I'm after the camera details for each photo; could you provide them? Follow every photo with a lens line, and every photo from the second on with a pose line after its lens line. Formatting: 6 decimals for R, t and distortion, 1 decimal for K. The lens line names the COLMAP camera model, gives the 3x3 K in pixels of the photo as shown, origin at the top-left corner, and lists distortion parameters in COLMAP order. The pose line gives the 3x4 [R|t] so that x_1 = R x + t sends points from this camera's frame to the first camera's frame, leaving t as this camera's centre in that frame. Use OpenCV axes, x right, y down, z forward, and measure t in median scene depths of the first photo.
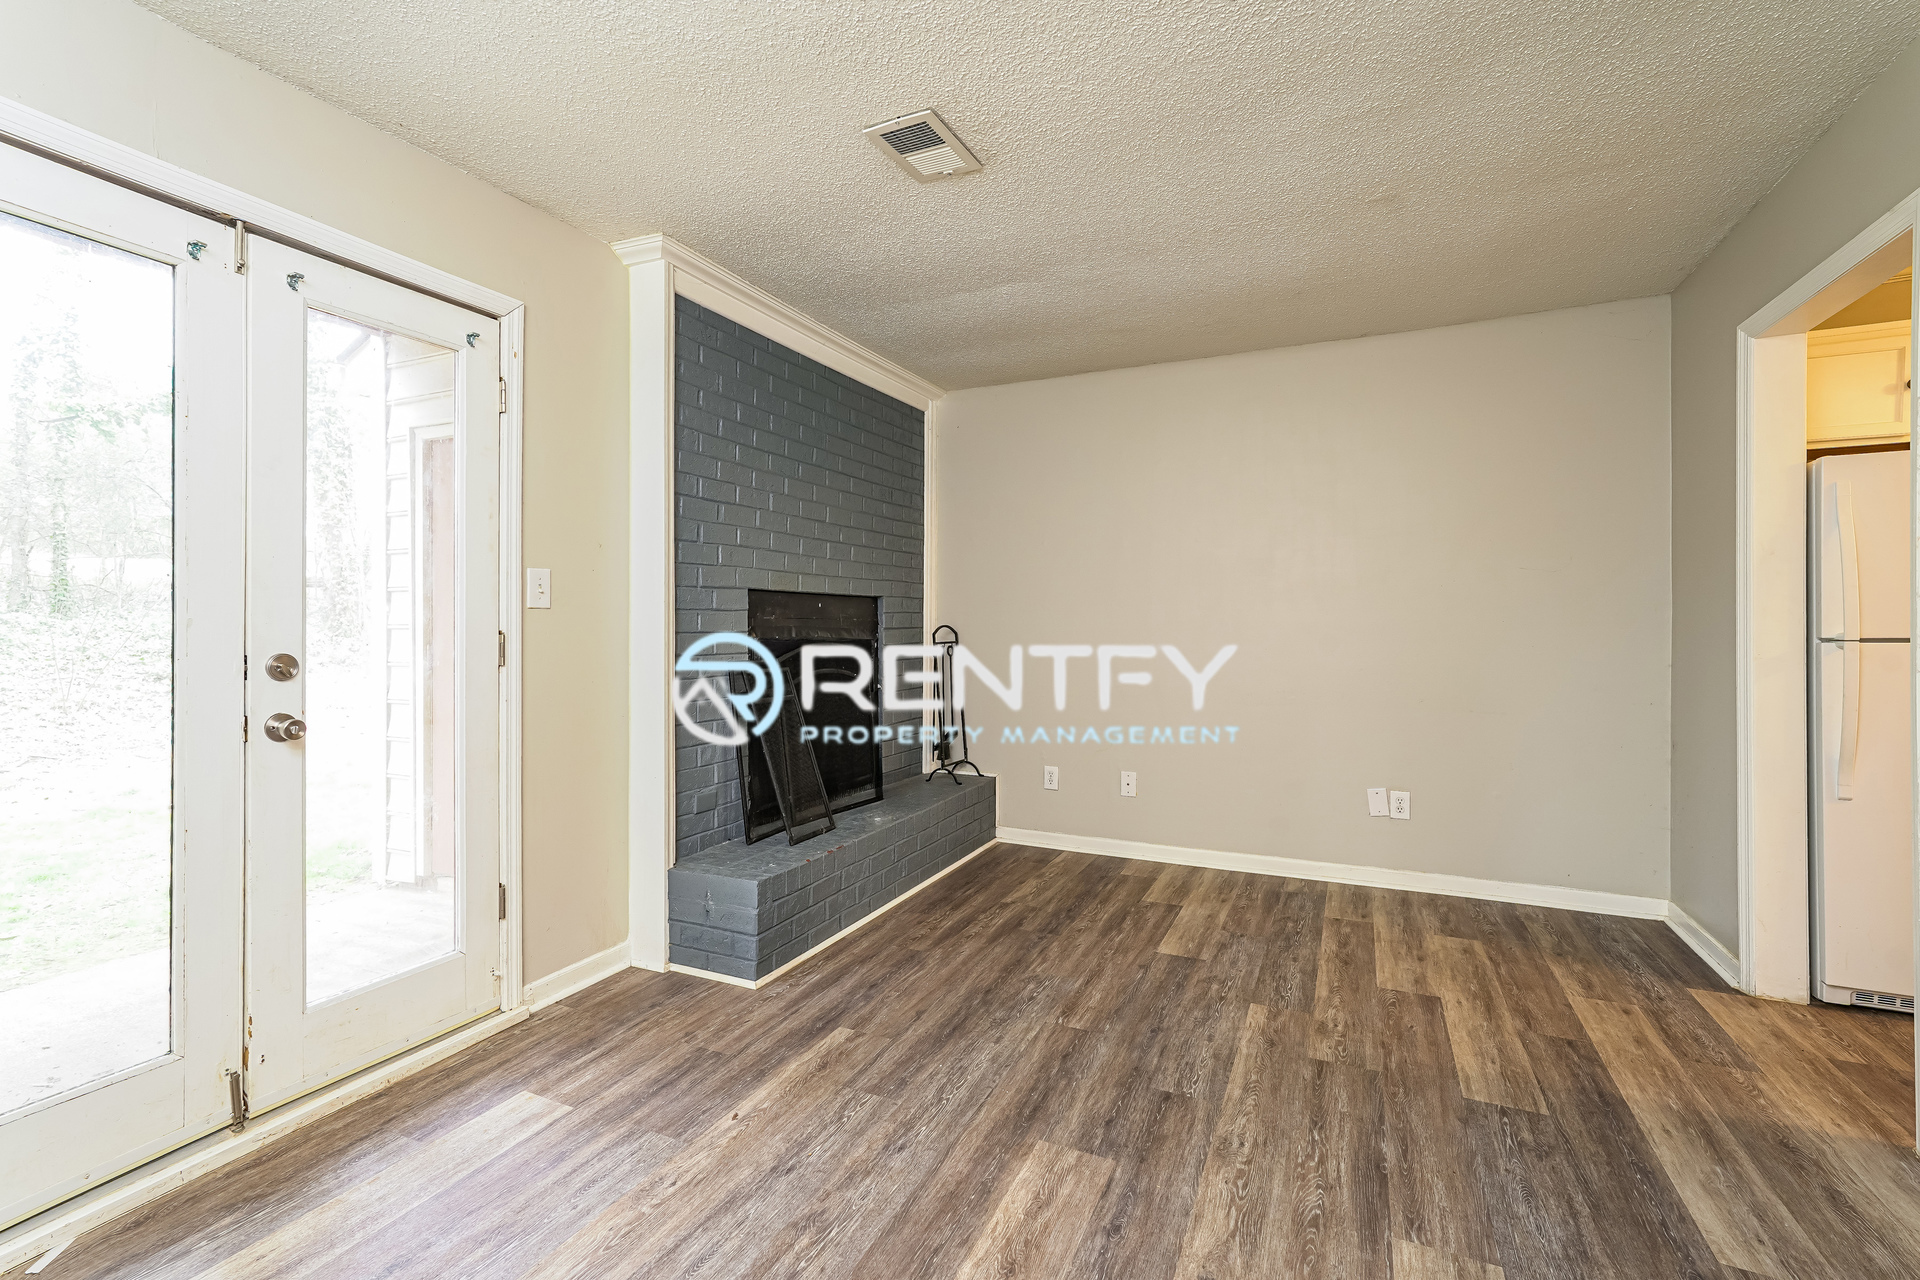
lens RADIAL K [[844.4, 0, 955.7], [0, 844.4, 622.8], [0, 0, 1]] dist [-0.018397, 0.007322]
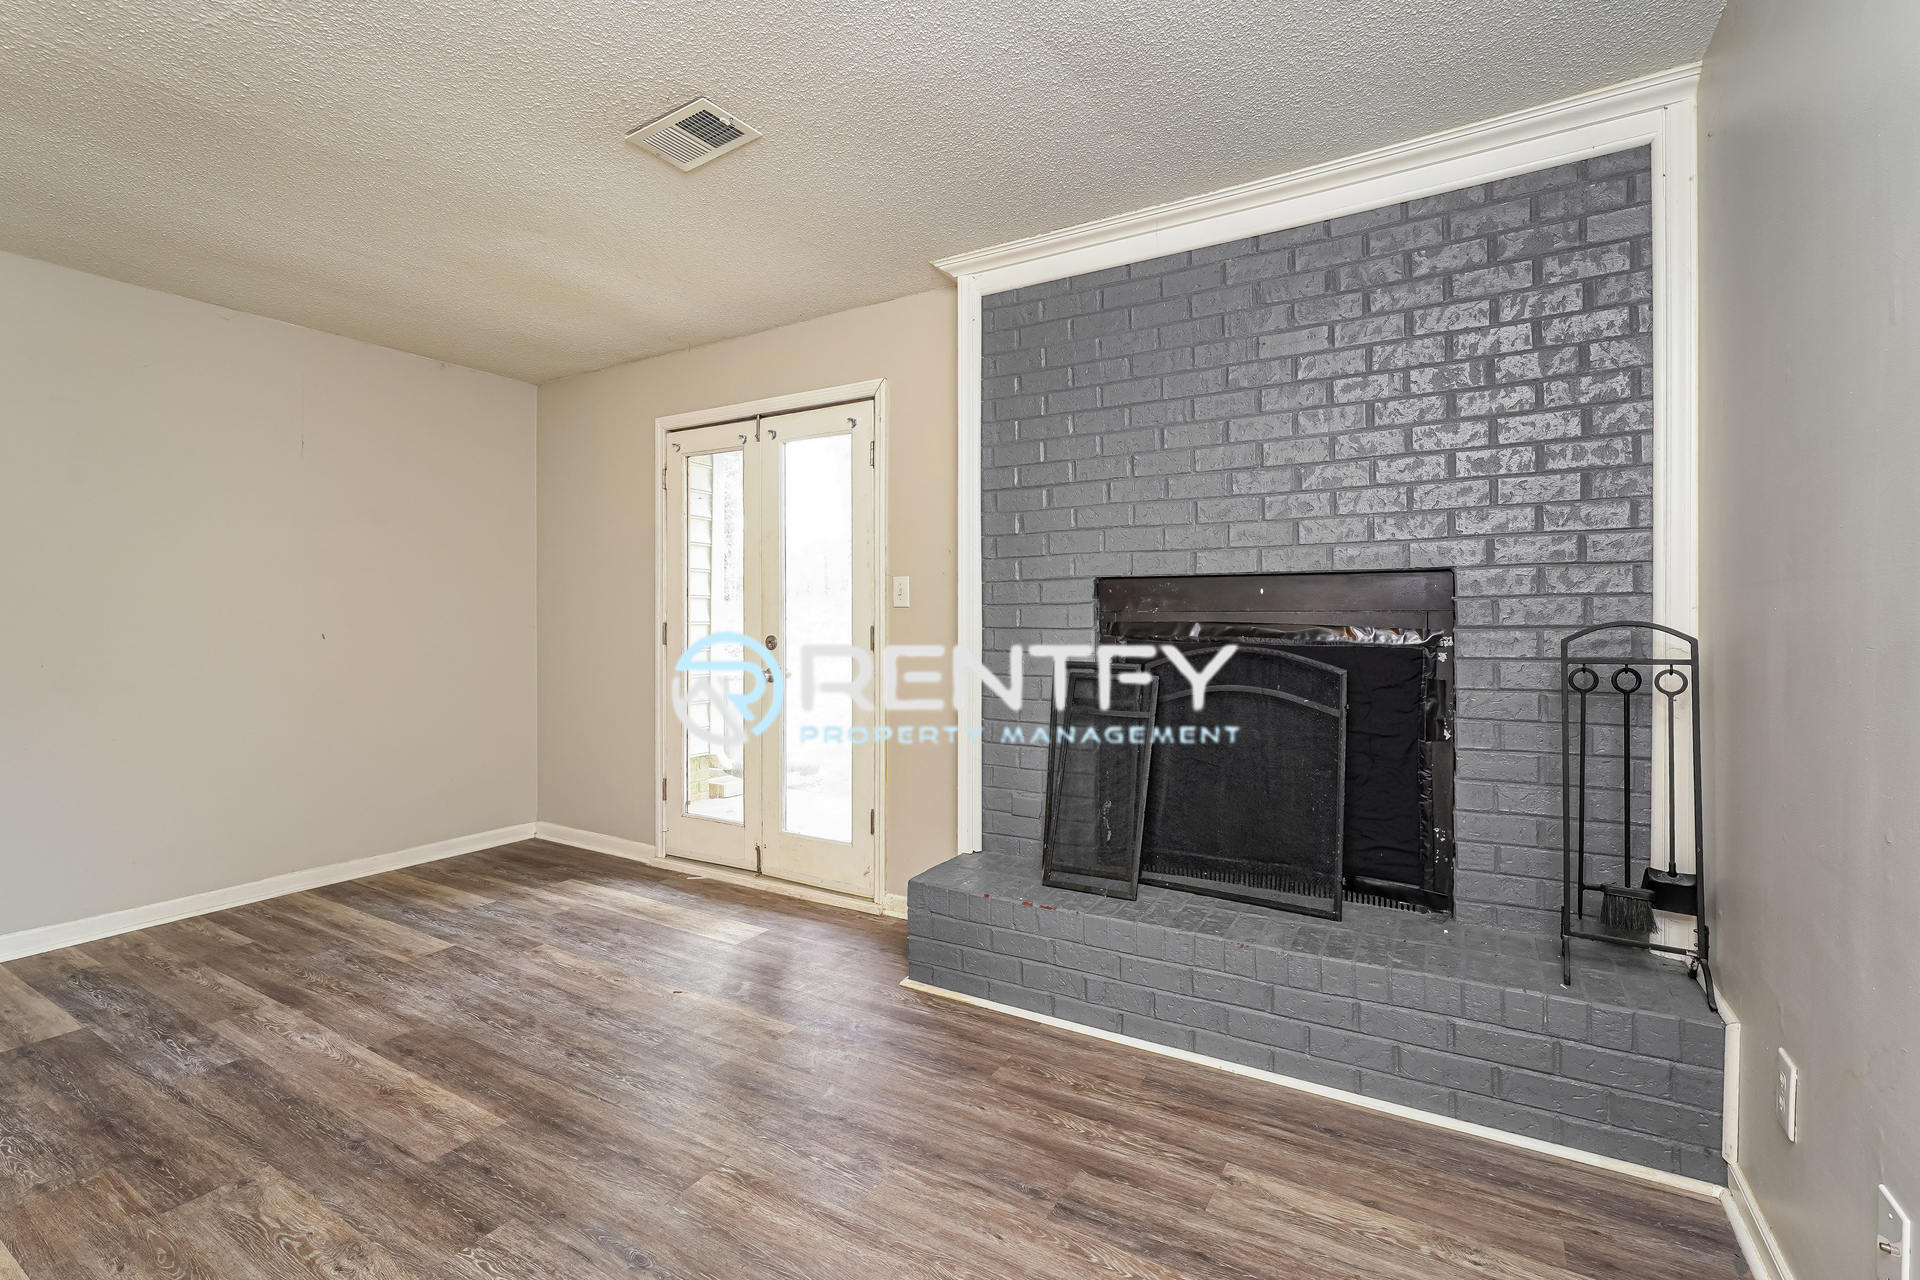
lens RADIAL K [[844.4, 0, 955.7], [0, 844.4, 622.8], [0, 0, 1]] dist [-0.018397, 0.007322]
pose [[-0.098289, 0.004596, -0.995147, 0.805081], [0.004690, 0.999980, 0.004155, 0.001027], [0.995147, -0.004259, -0.098309, 1.247619]]
